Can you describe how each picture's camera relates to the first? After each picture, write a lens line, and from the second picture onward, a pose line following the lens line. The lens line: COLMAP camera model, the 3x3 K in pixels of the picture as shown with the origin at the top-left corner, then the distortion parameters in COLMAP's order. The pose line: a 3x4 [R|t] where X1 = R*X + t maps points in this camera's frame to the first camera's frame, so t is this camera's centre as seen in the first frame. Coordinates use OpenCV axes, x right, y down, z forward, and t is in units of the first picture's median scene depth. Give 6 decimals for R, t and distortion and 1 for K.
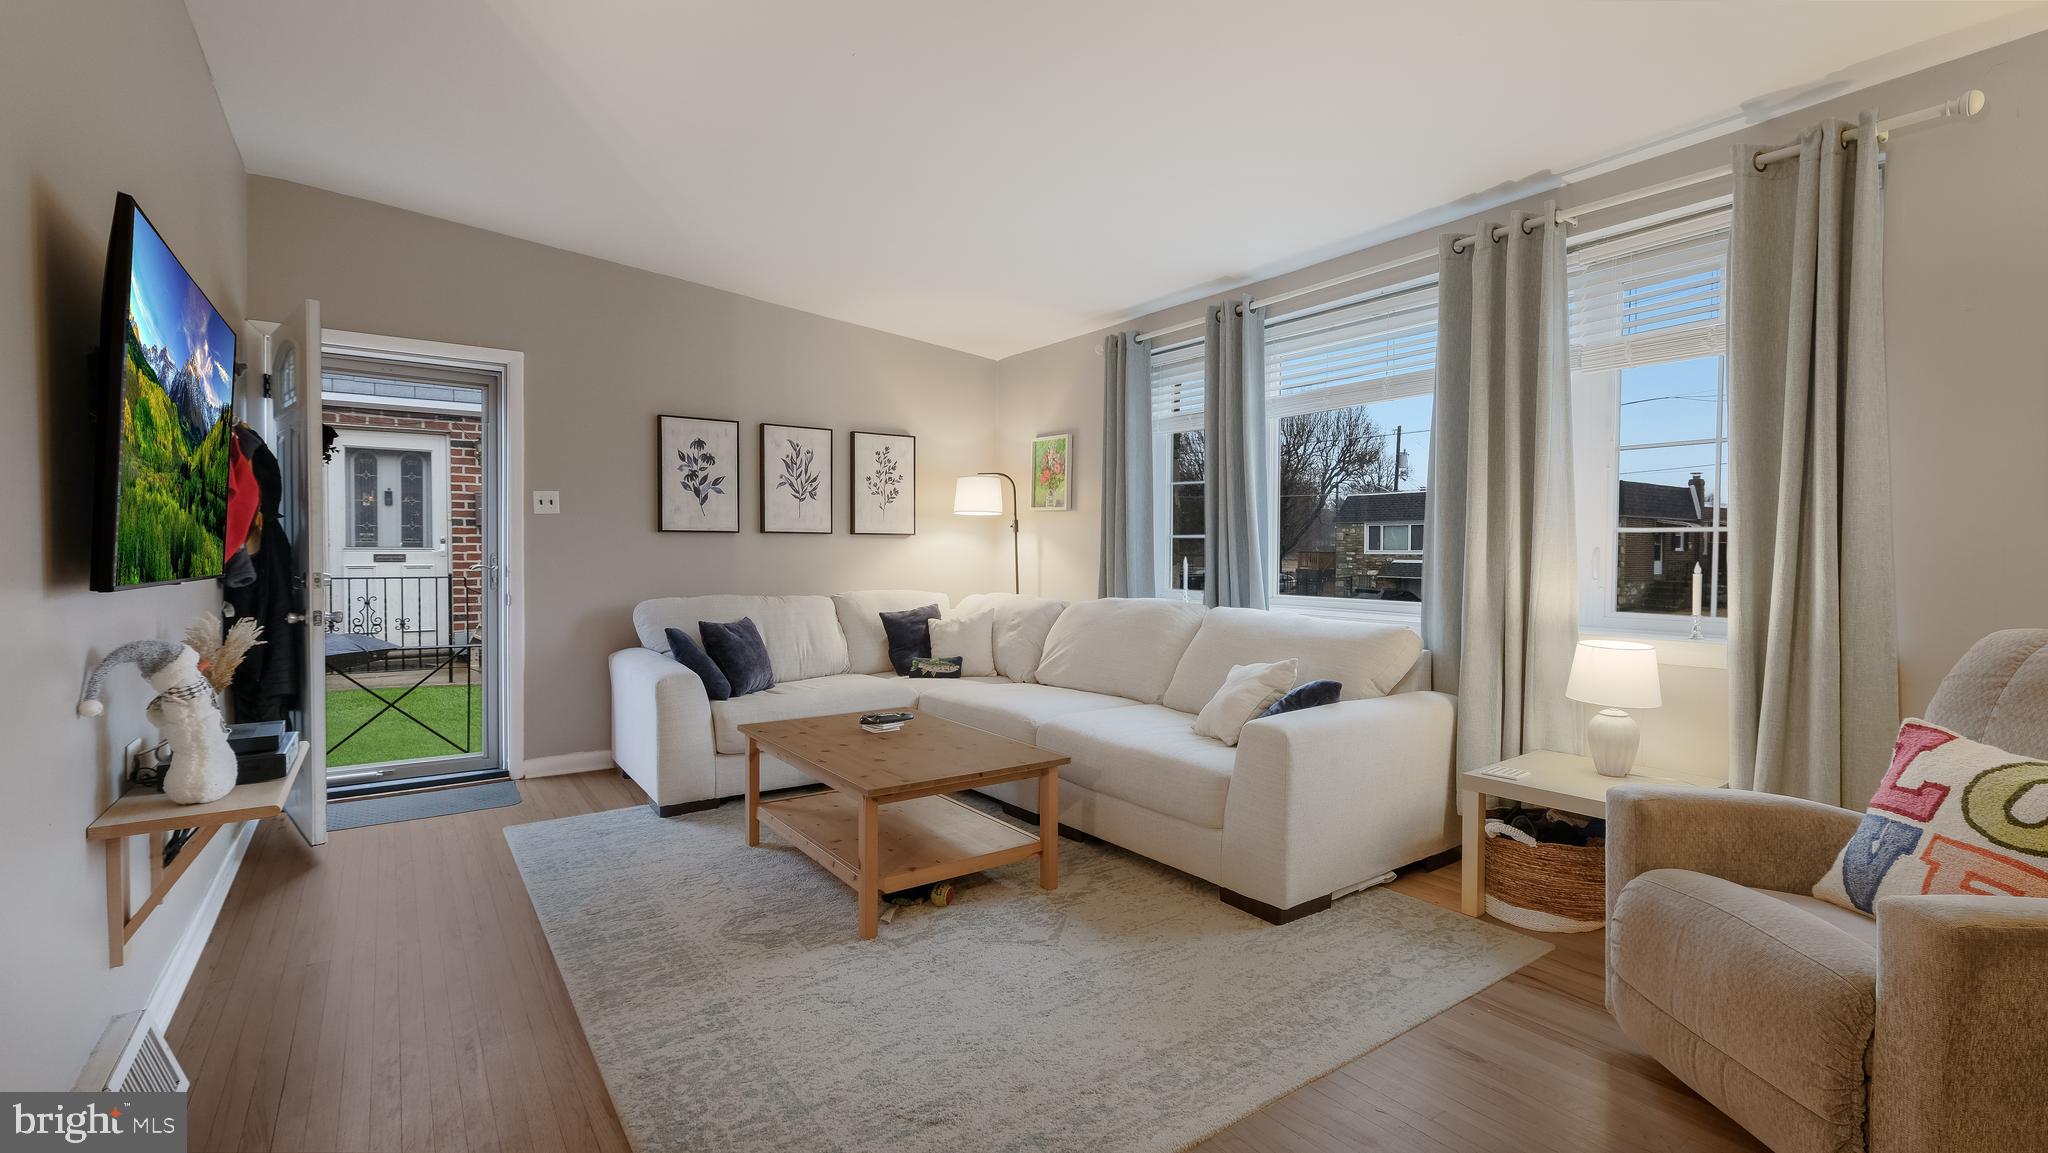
lens RADIAL K [[902.1, 0, 1020.8], [0, 902.1, 571.6], [0, 0, 1]] dist [0.001042, 0.000413]
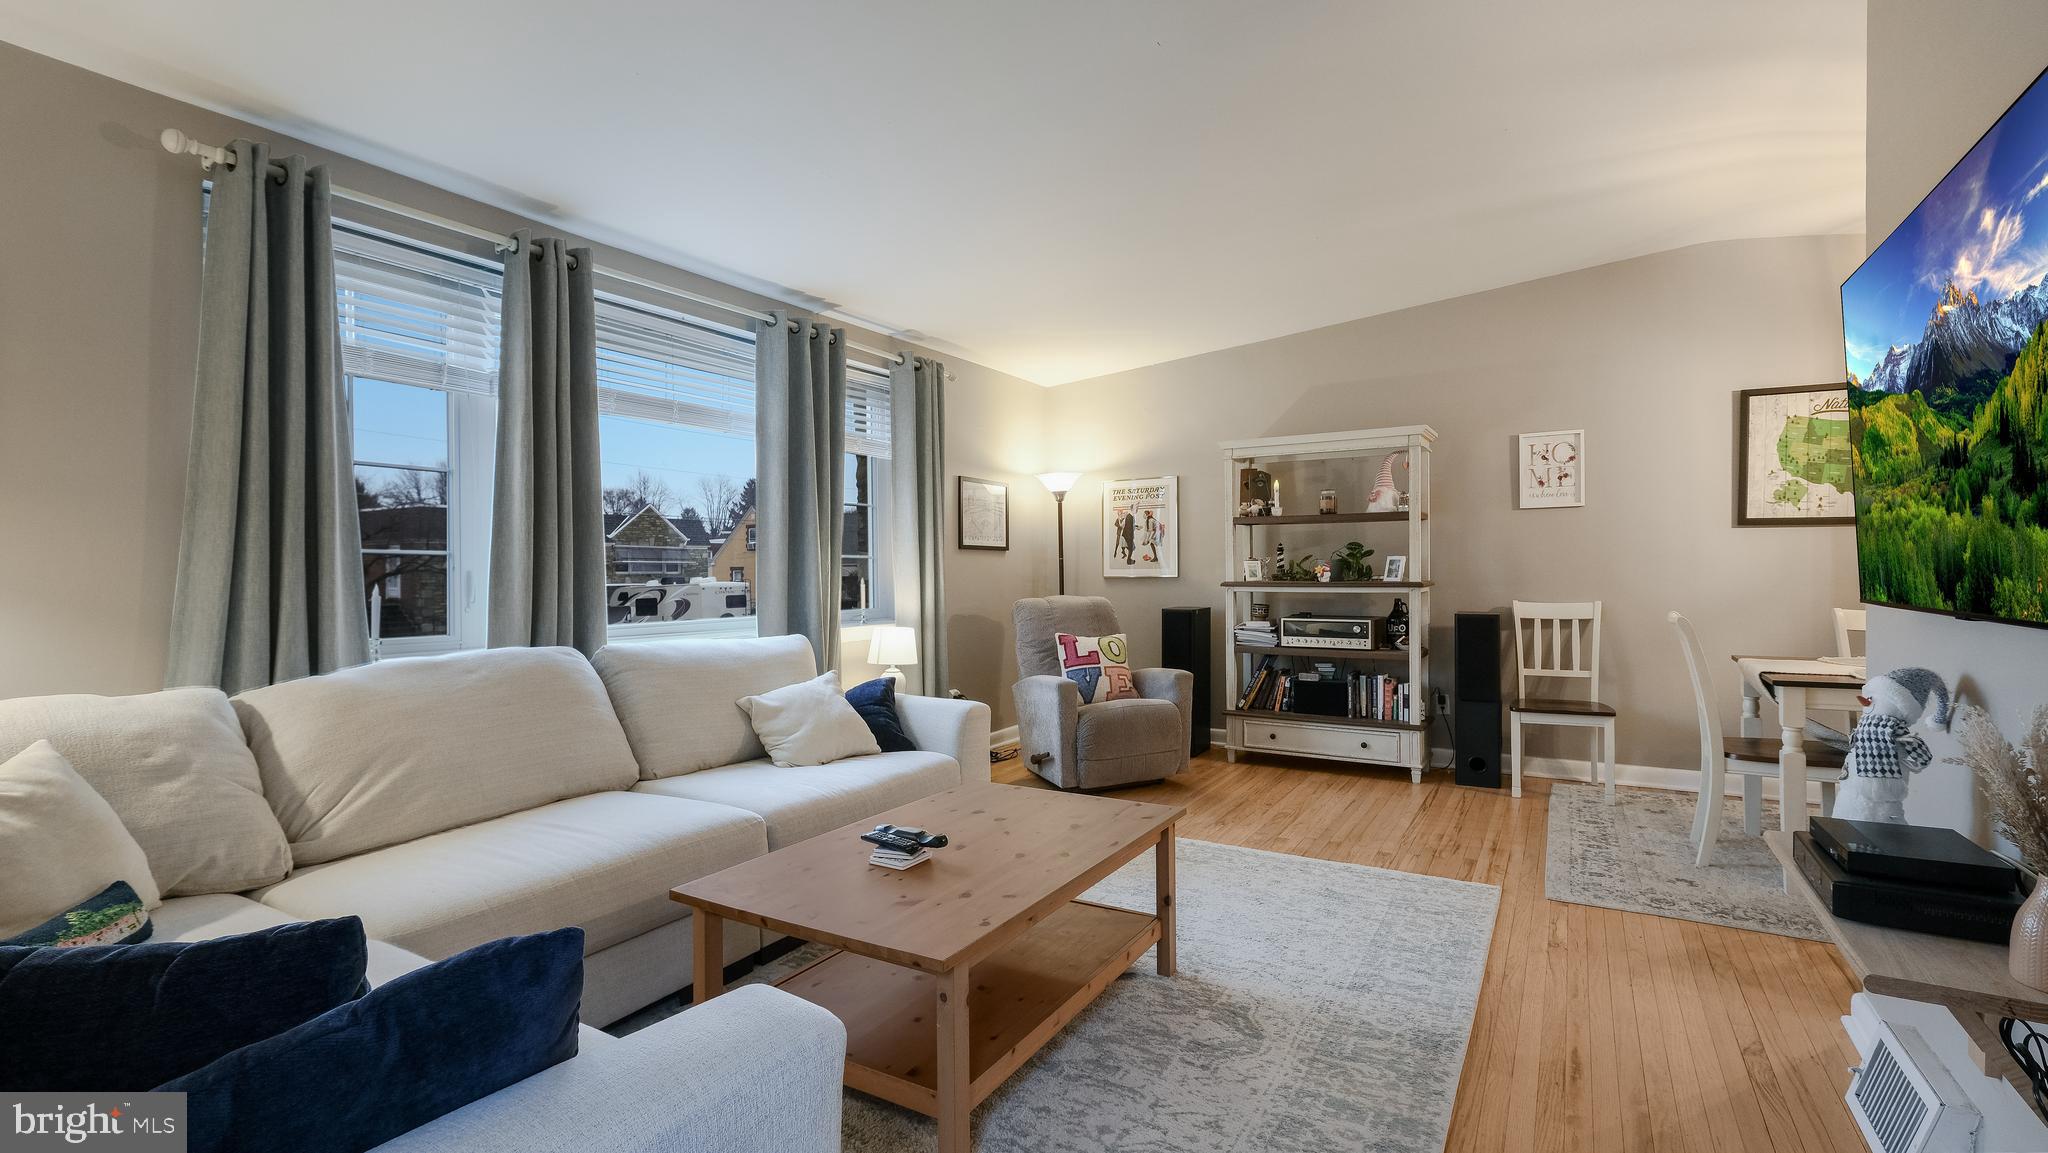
lens RADIAL K [[902.1, 0, 1045.7], [0, 902.1, 579.8], [0, 0, 1]] dist [0.001042, 0.000413]
pose [[-0.415944, -0.011829, 0.909313, -0.797944], [0.026595, 0.999330, 0.025165, -0.033714], [-0.909001, 0.034650, -0.415351, 1.215785]]
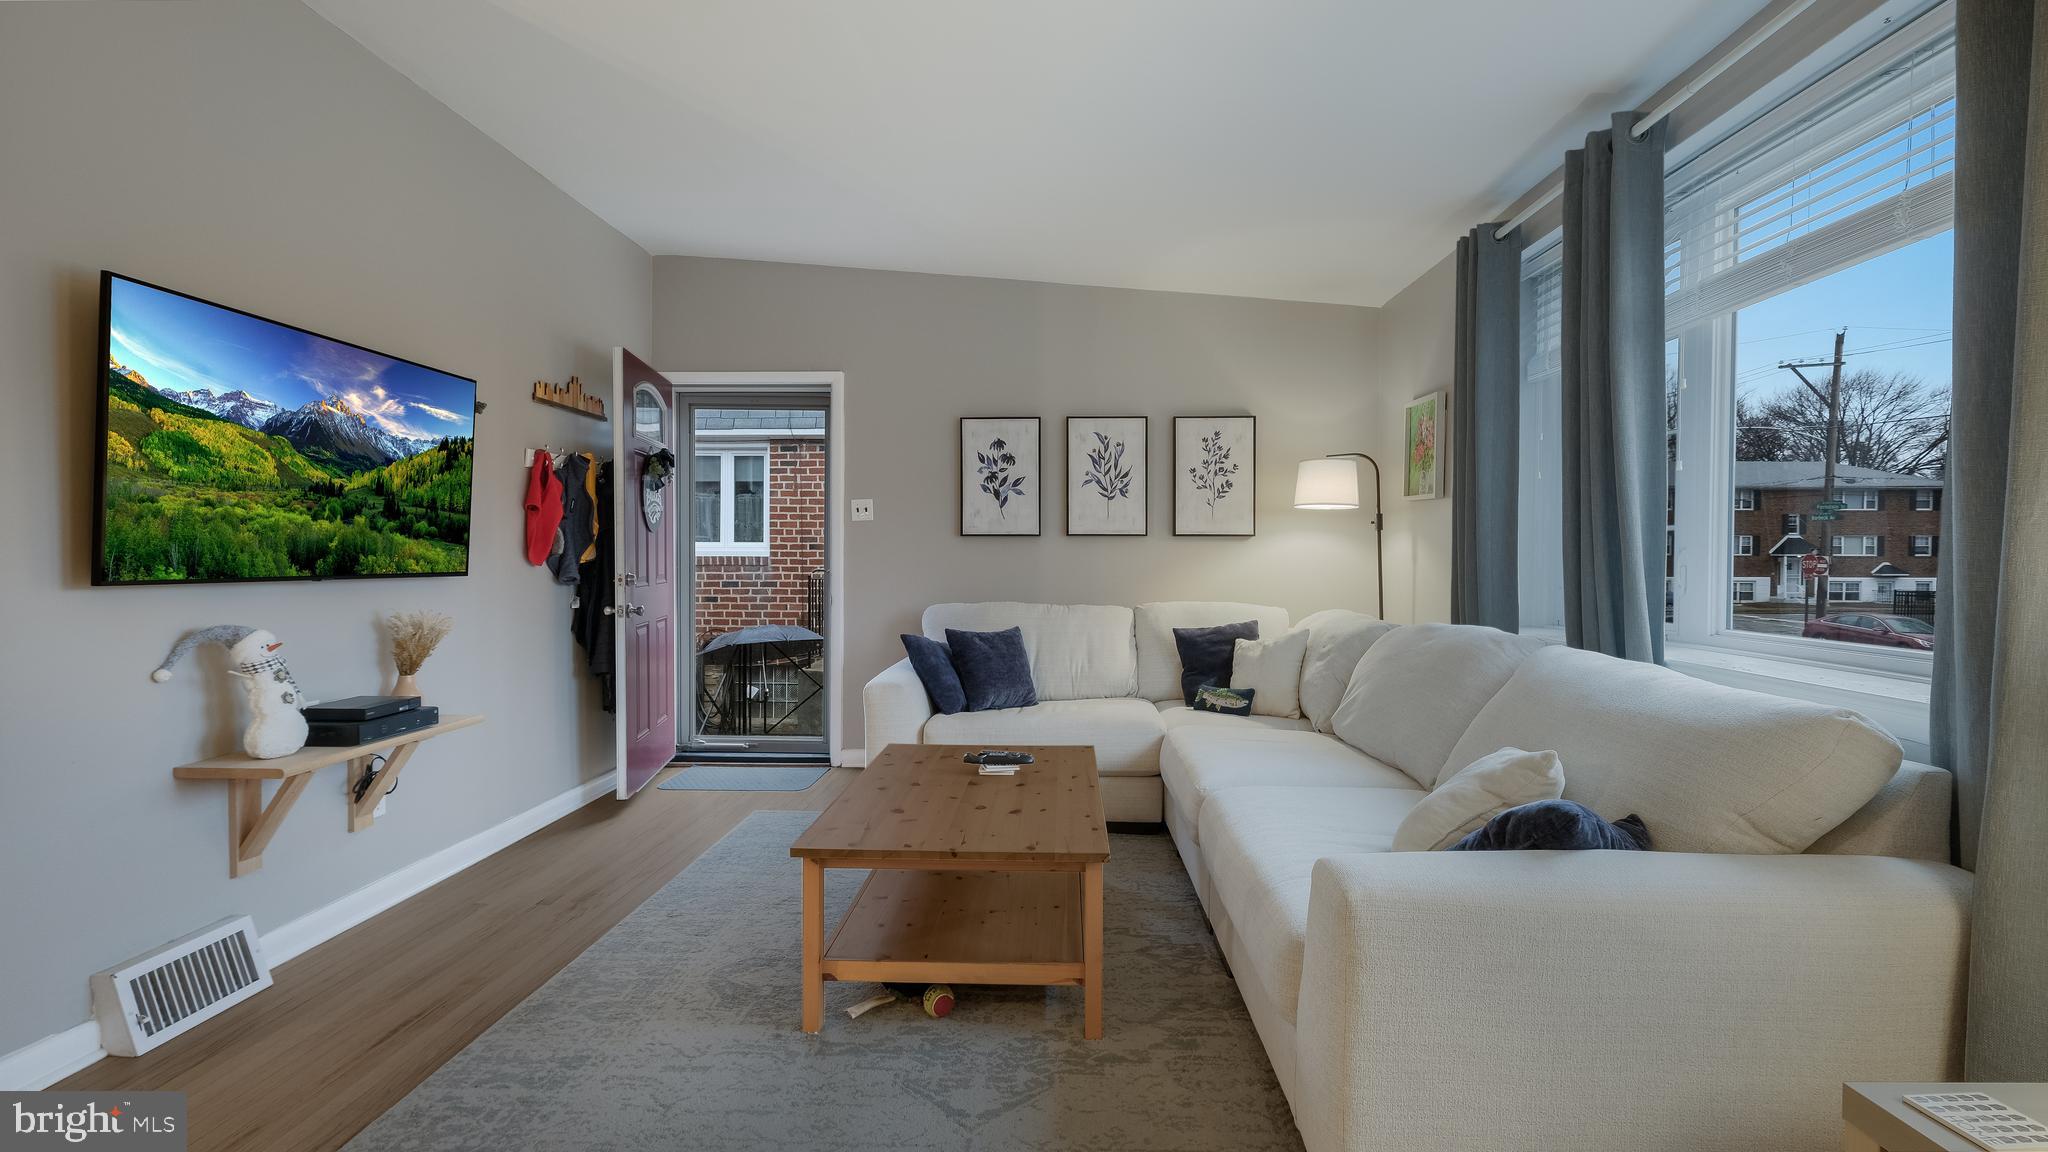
lens RADIAL K [[902.1, 0, 1025.5], [0, 902.1, 574.0], [0, 0, 1]] dist [0.001042, 0.000413]
pose [[0.789747, 0.010370, -0.613345, 0.384316], [-0.013293, 0.999912, -0.000210, -0.004797], [0.613288, 0.008319, 0.789815, 0.382315]]
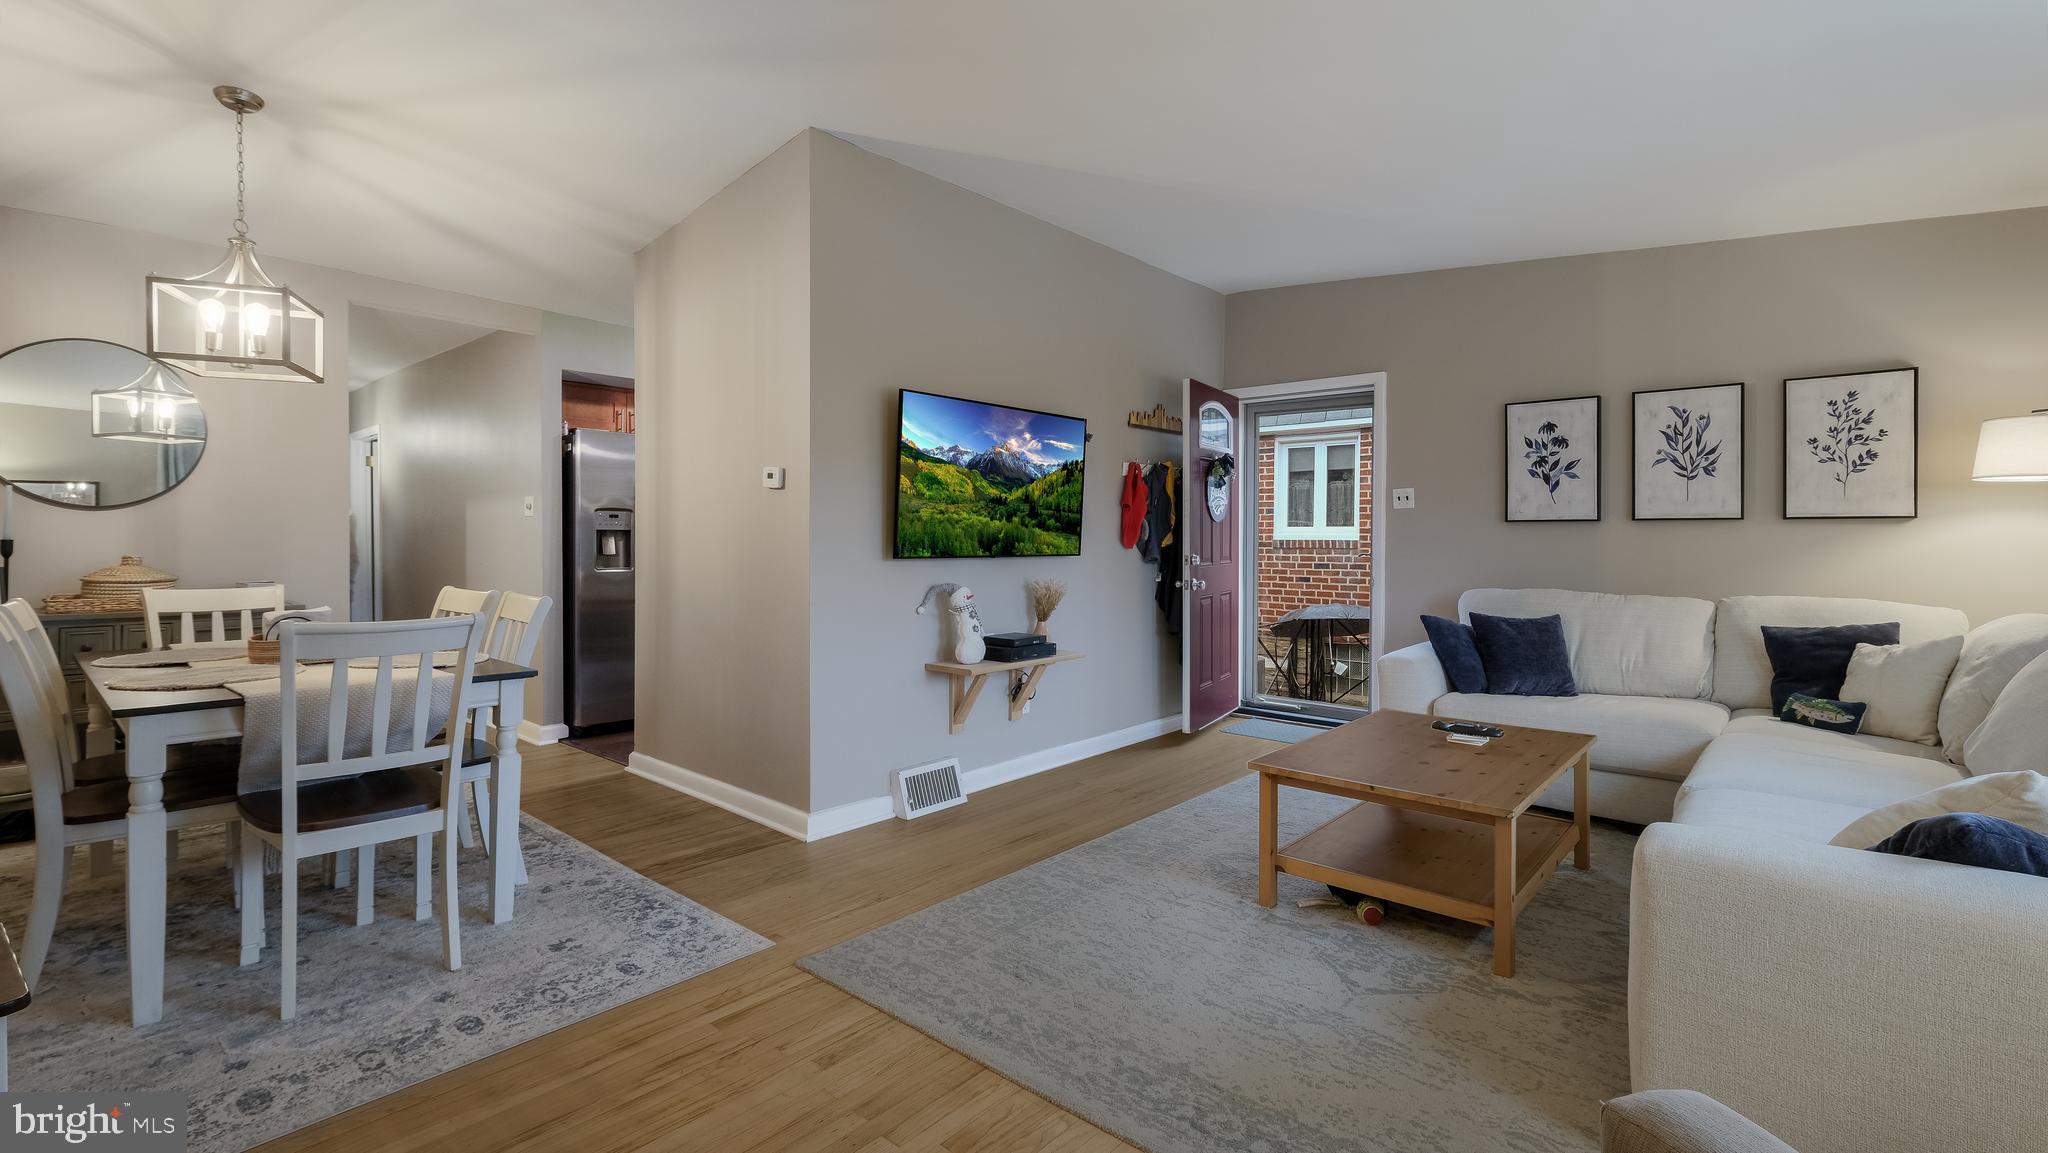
lens RADIAL K [[902.1, 0, 1016.8], [0, 902.1, 538.9], [0, 0, 1]] dist [0.001042, 0.000413]
pose [[0.223725, -0.000885, -0.974652, 0.647551], [-0.022944, 0.999718, -0.006174, -0.010401], [0.974382, 0.023743, 0.223642, 0.375346]]
